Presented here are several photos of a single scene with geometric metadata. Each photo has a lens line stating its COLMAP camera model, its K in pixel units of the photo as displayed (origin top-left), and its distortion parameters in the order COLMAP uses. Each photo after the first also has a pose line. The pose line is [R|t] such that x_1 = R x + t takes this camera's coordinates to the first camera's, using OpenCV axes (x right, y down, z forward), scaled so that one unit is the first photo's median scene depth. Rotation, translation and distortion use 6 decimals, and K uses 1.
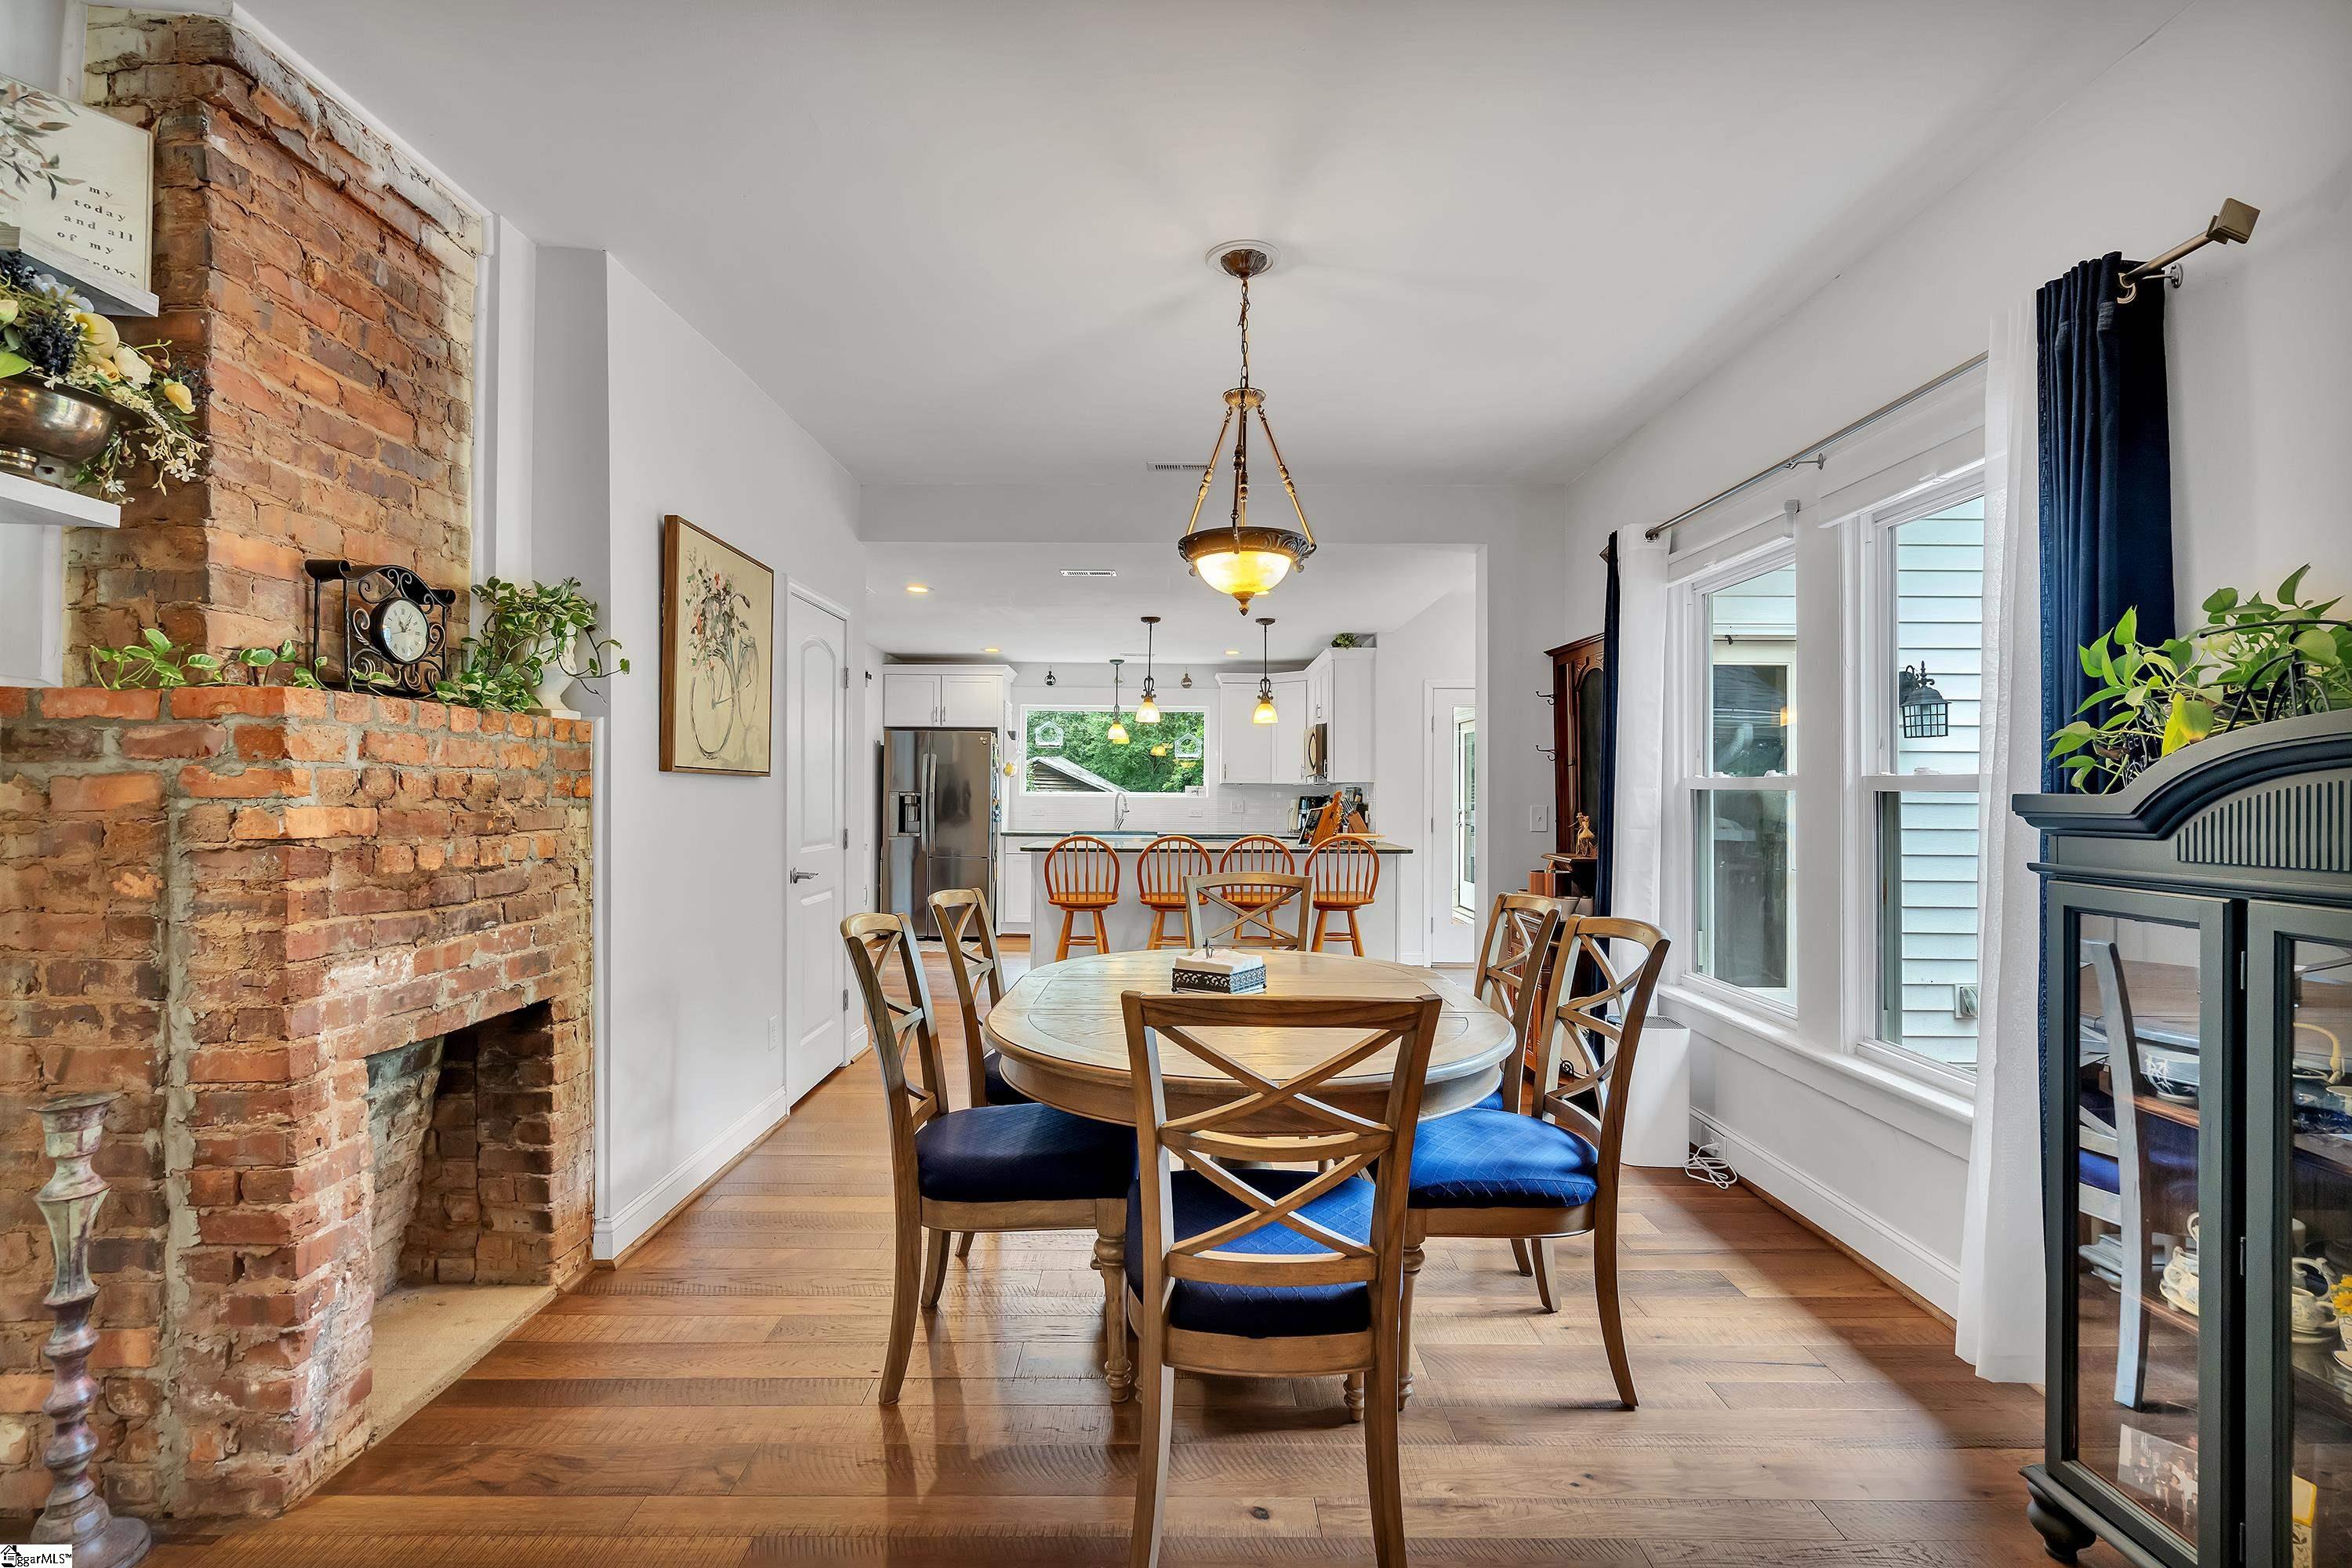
lens RADIAL K [[1052.3, 0, 1177.9], [0, 1052.3, 787.8], [0, 0, 1]] dist [-0.012307, 0.002301]
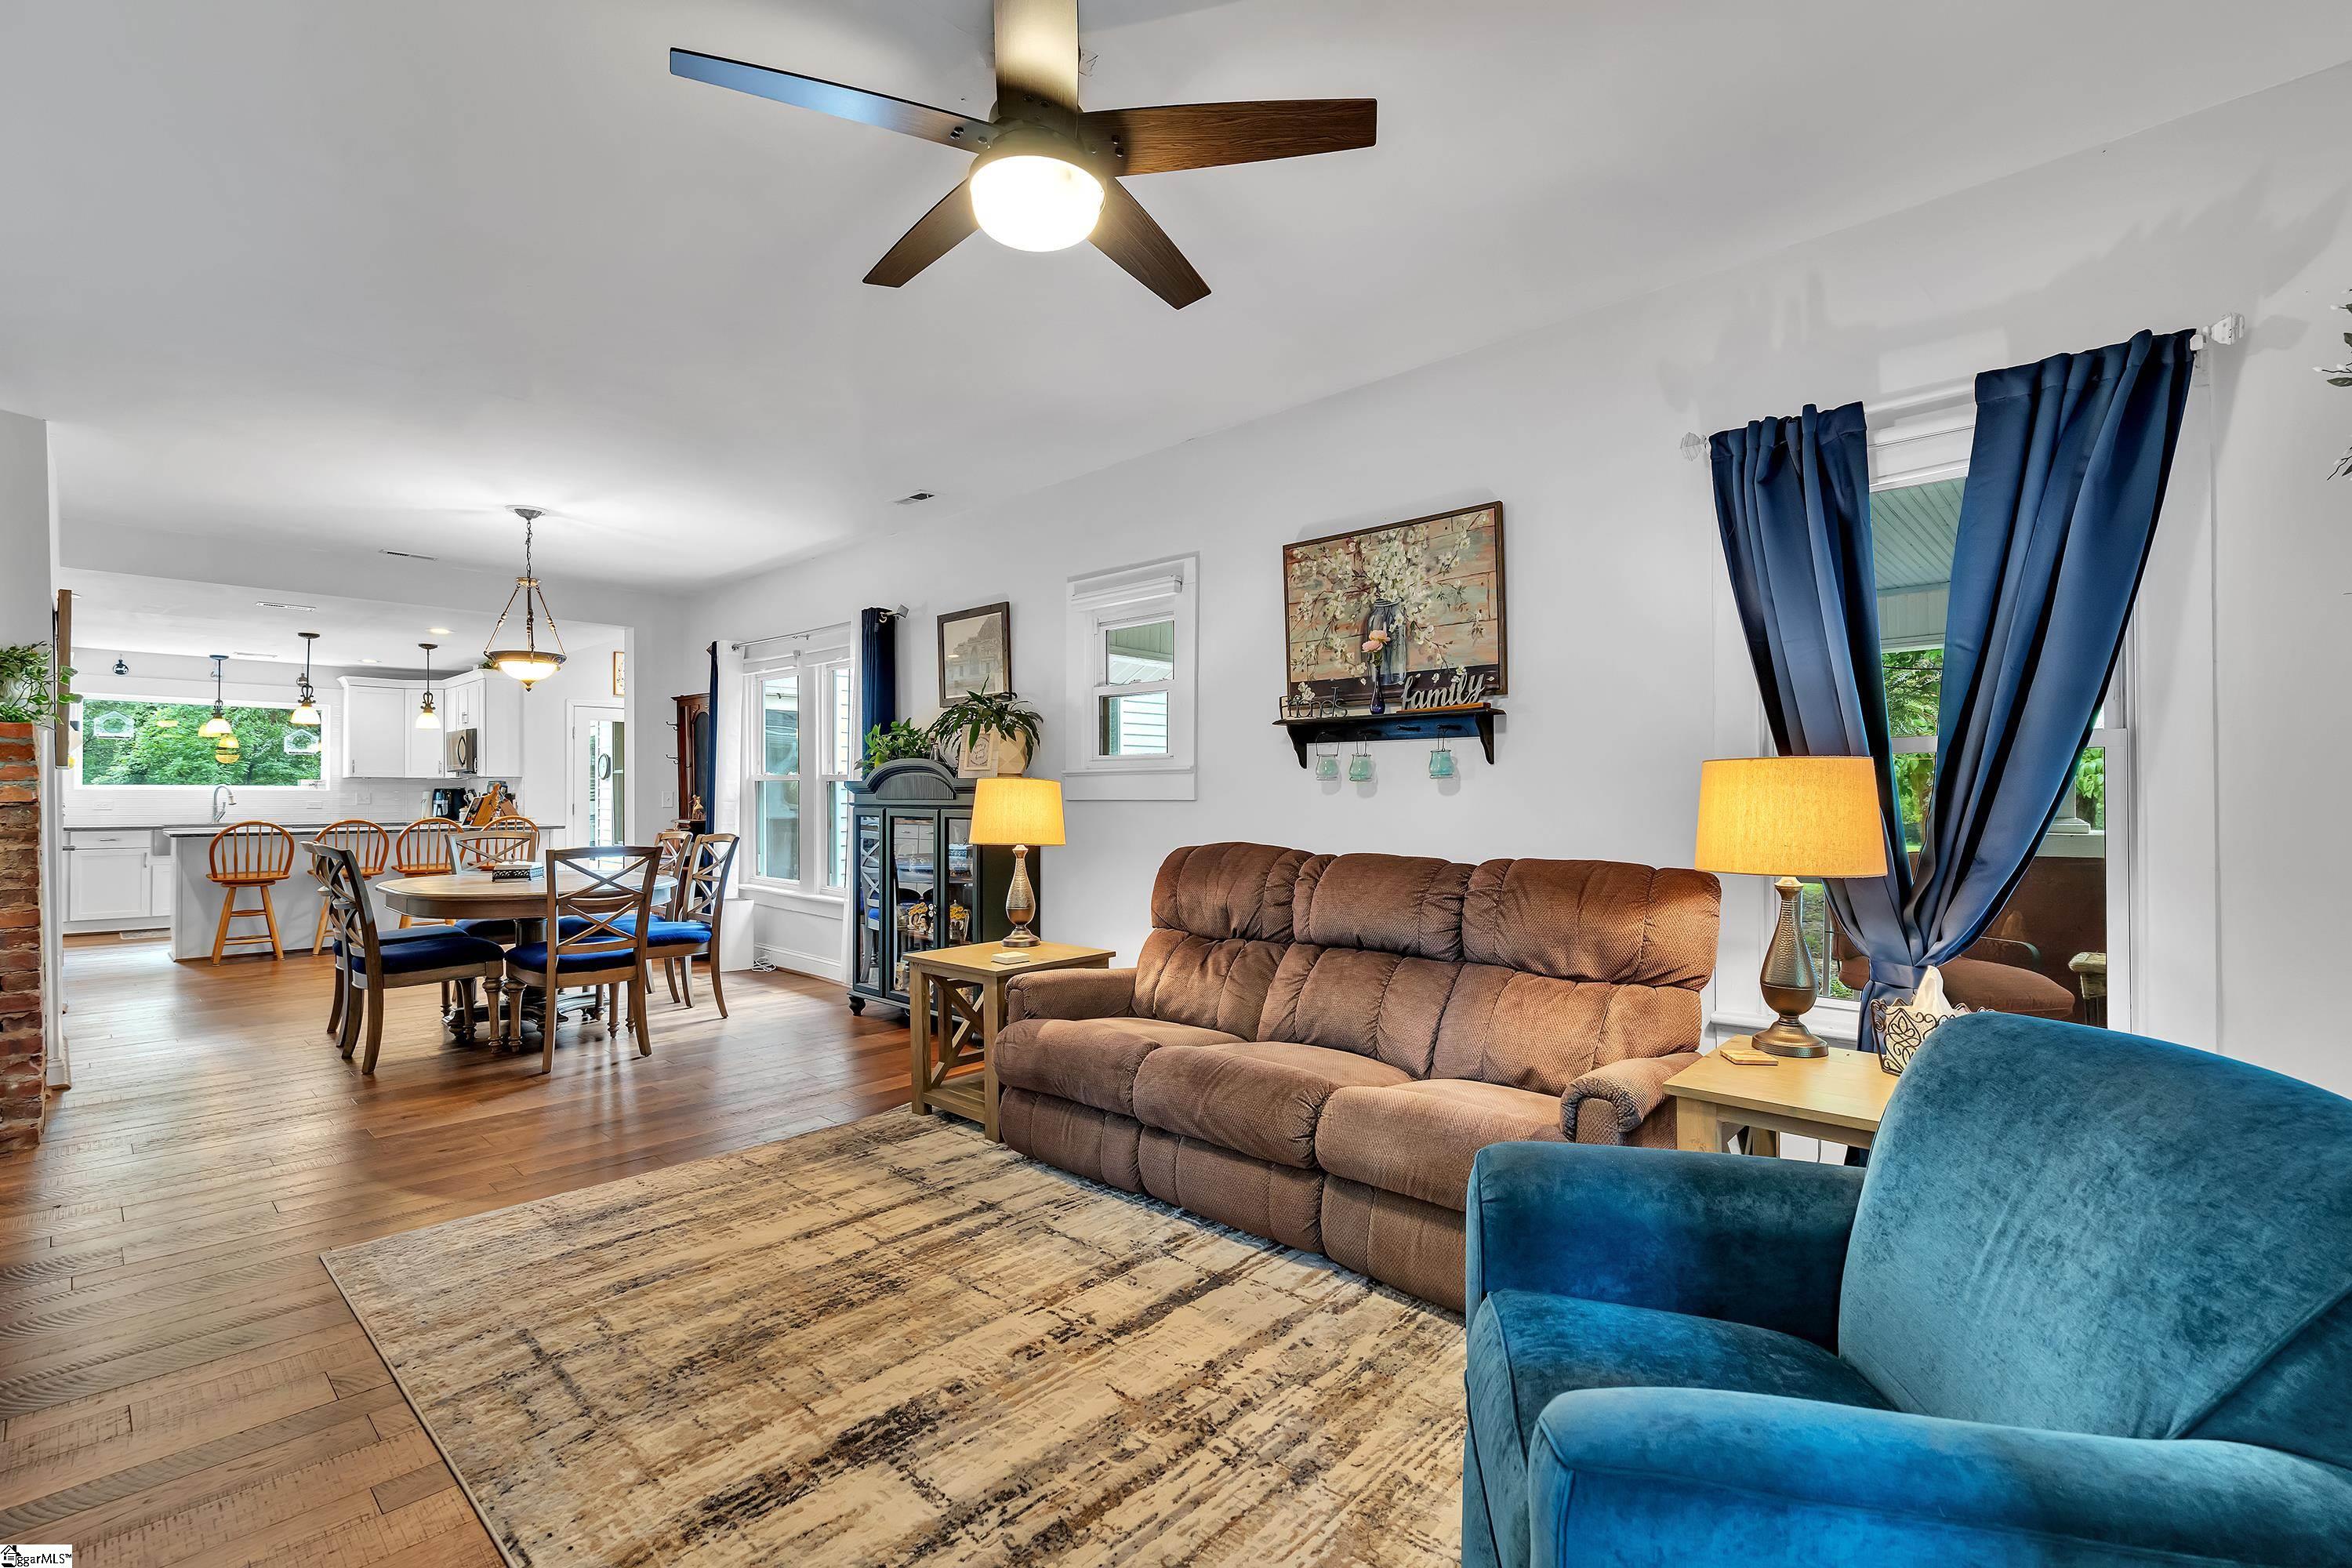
lens RADIAL K [[1052.3, 0, 1187.0], [0, 1052.3, 787.9], [0, 0, 1]] dist [-0.012307, 0.002301]
pose [[0.681663, -0.002697, 0.731662, -0.330745], [0.000496, 0.999995, 0.003224, 0.007225], [-0.731666, -0.001835, 0.681660, -0.774885]]
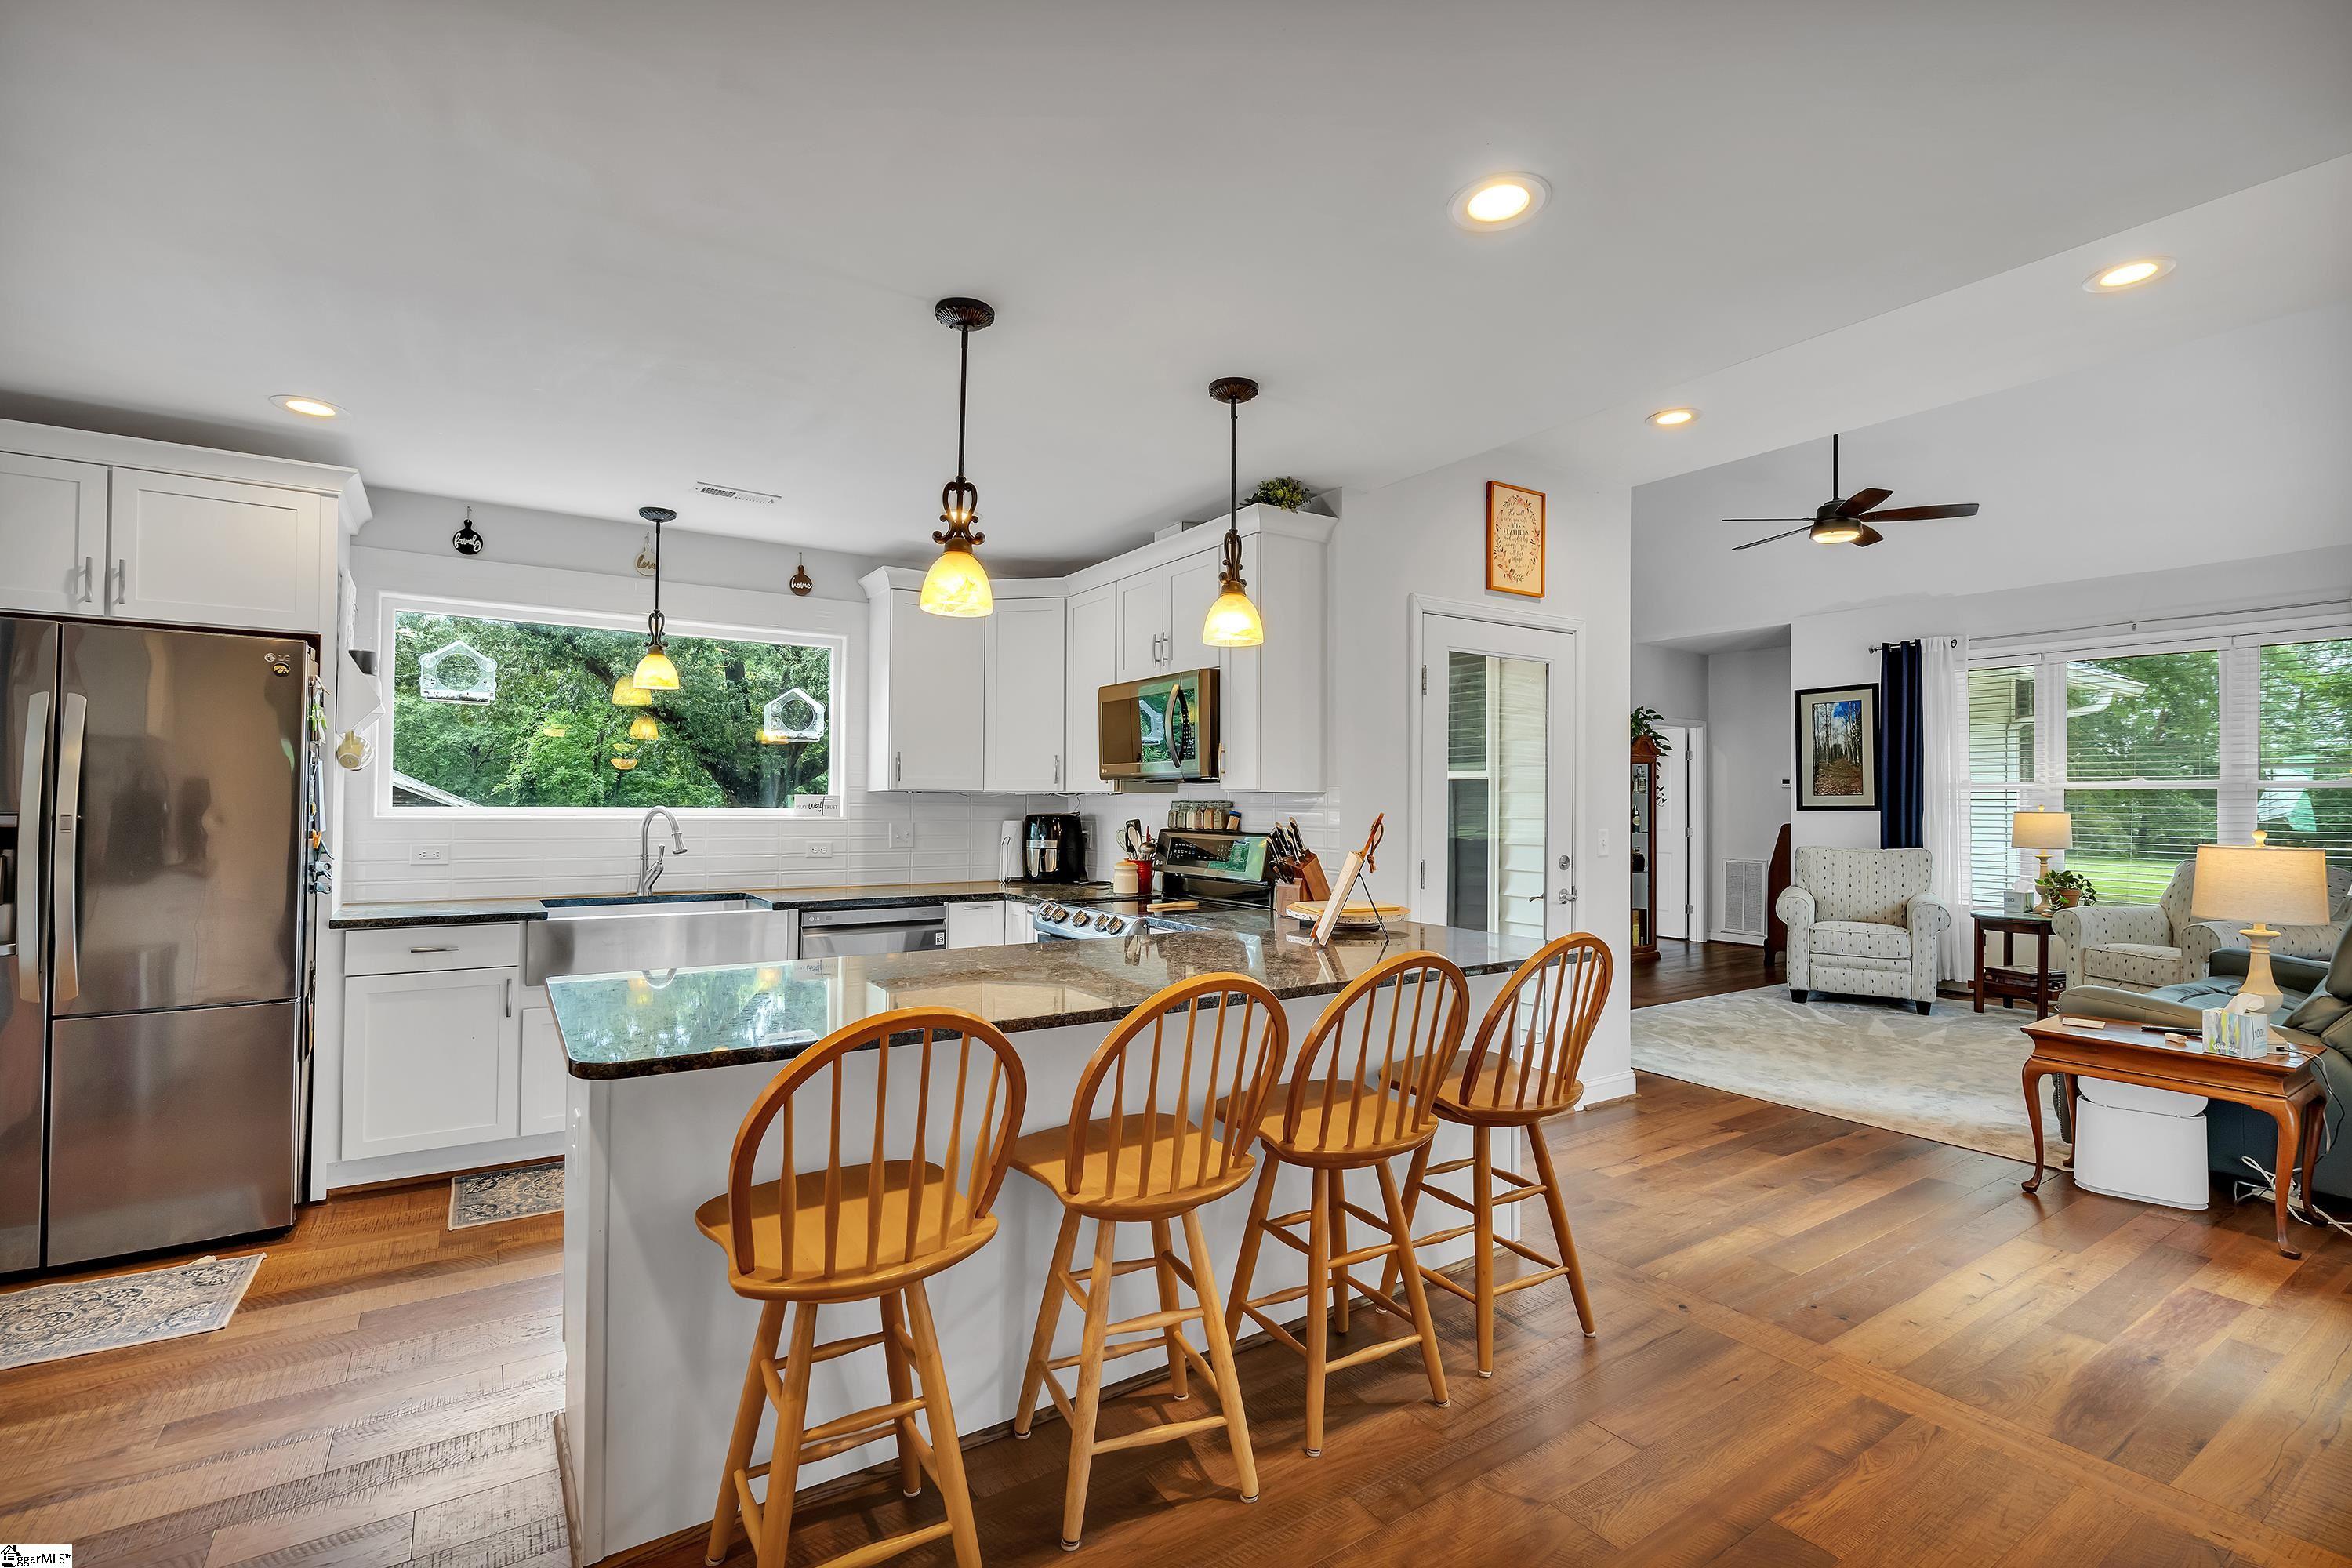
lens RADIAL K [[1052.3, 0, 1160.3], [0, 1052.3, 788.1], [0, 0, 1]] dist [-0.012307, 0.002301]
pose [[0.840720, 0.007005, 0.541424, -0.246704], [-0.004598, 0.999973, -0.005798, -0.007569], [-0.541450, 0.002385, 0.840730, 1.083689]]
